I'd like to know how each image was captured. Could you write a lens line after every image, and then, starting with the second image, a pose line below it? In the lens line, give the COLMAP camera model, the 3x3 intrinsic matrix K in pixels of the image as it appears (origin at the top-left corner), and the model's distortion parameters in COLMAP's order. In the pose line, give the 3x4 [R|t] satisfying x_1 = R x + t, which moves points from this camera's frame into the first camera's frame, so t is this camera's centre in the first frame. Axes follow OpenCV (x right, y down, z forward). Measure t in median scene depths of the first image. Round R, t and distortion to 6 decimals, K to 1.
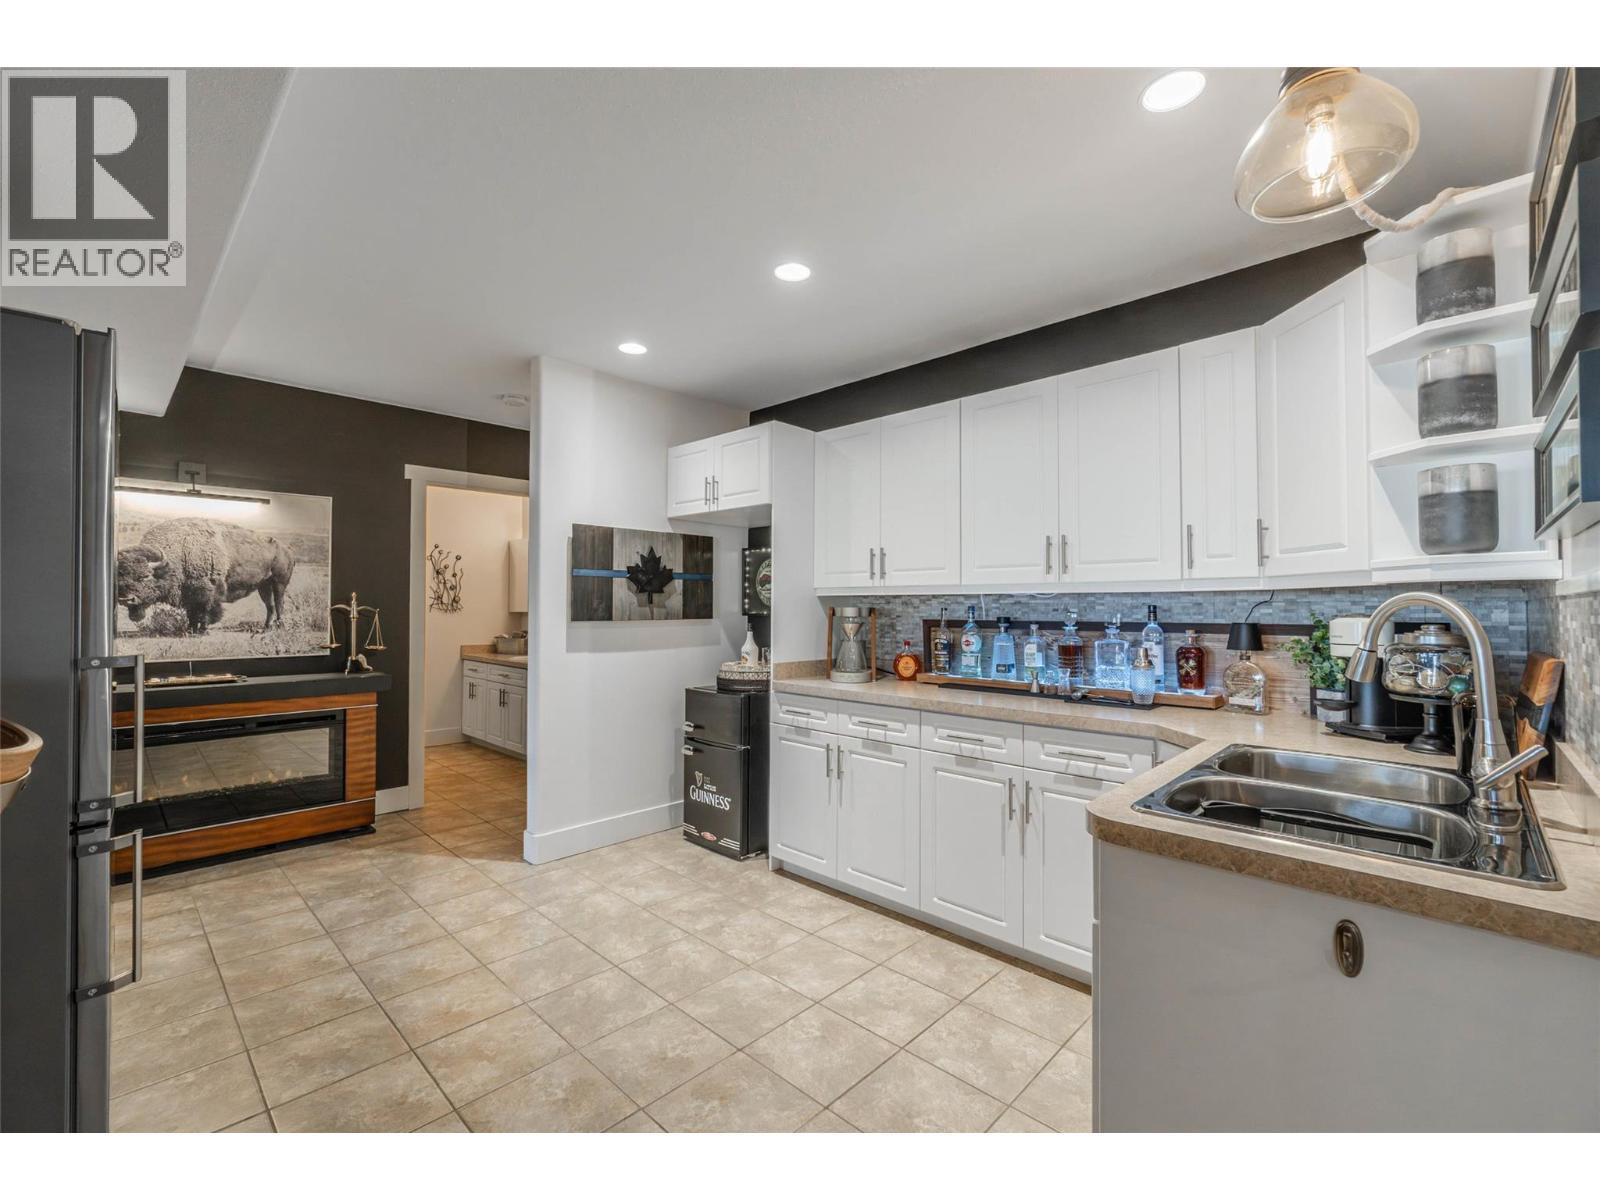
lens RADIAL K [[704.5, 0, 796.1], [0, 704.5, 604.7], [0, 0, 1]] dist [-0.004828, 0.000702]
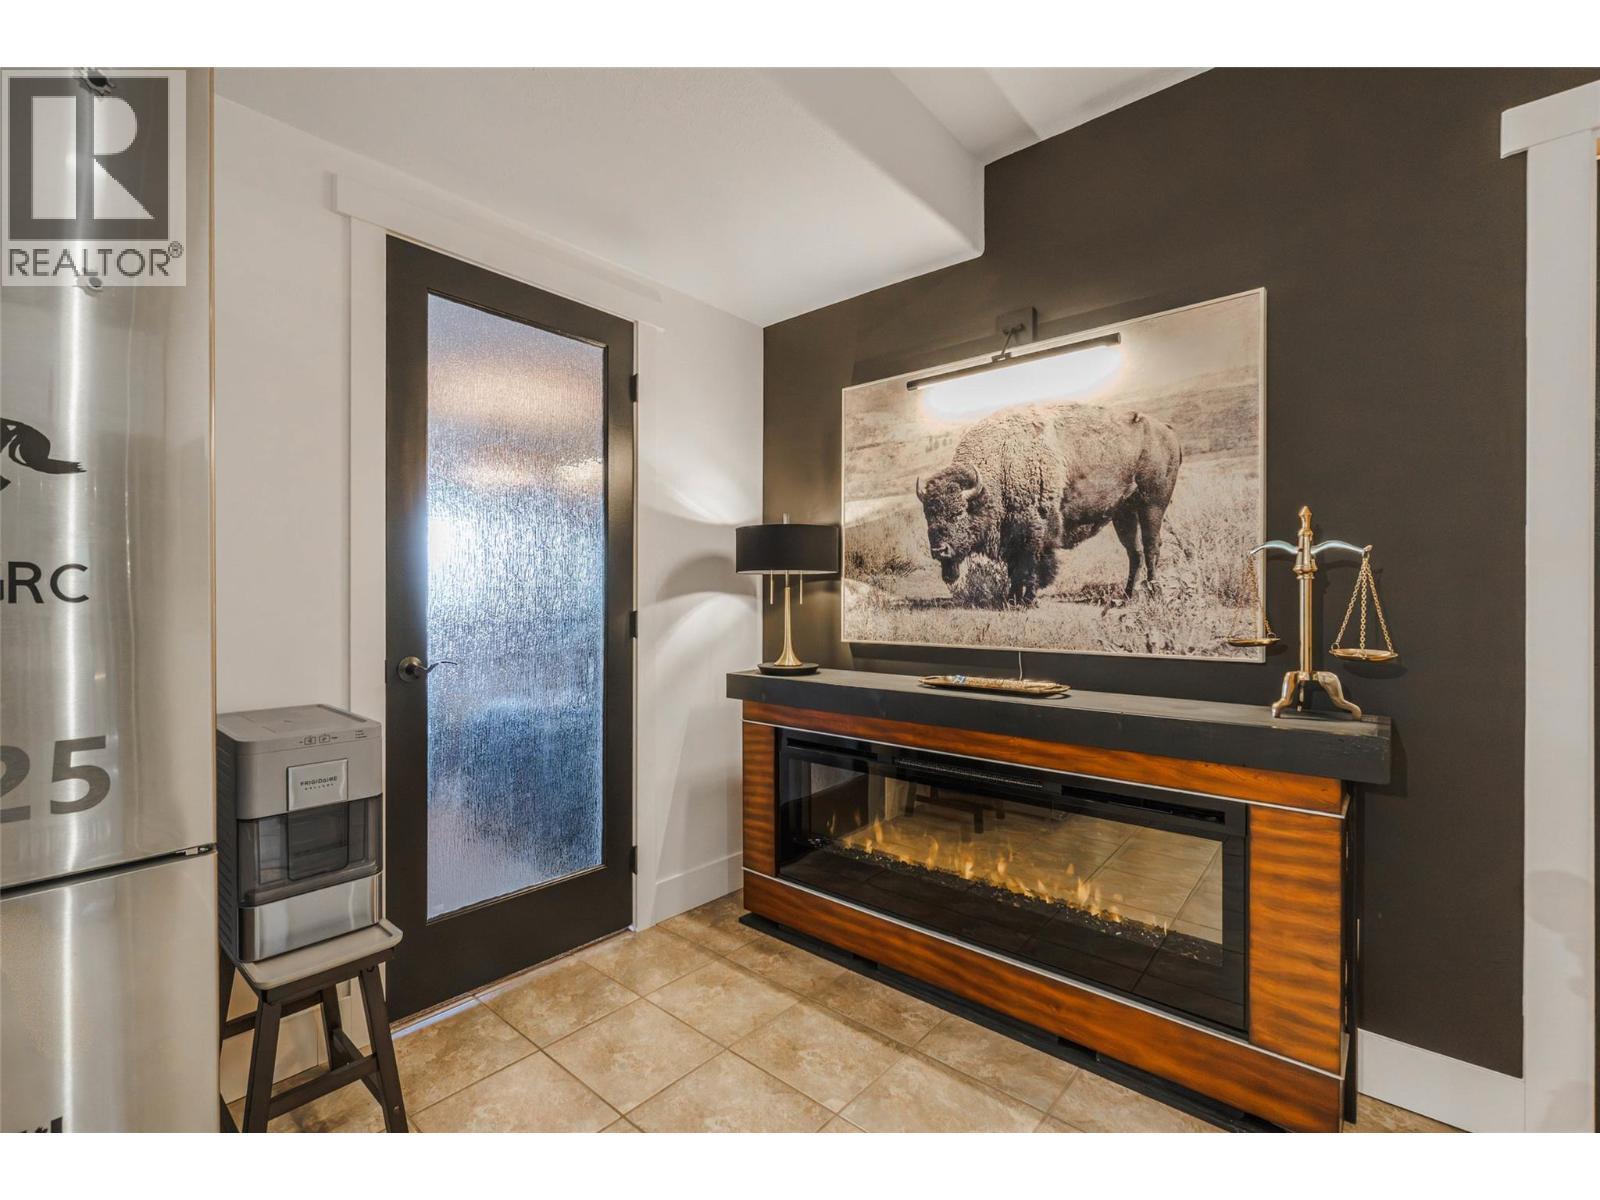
lens RADIAL K [[704.5, 0, 795.6], [0, 704.5, 598.5], [0, 0, 1]] dist [-0.004828, 0.000702]
pose [[-0.001116, -0.001367, -0.999998, -0.256850], [0.005624, 0.999983, -0.001374, 0.033979], [0.999984, -0.005625, -0.001108, 0.768287]]
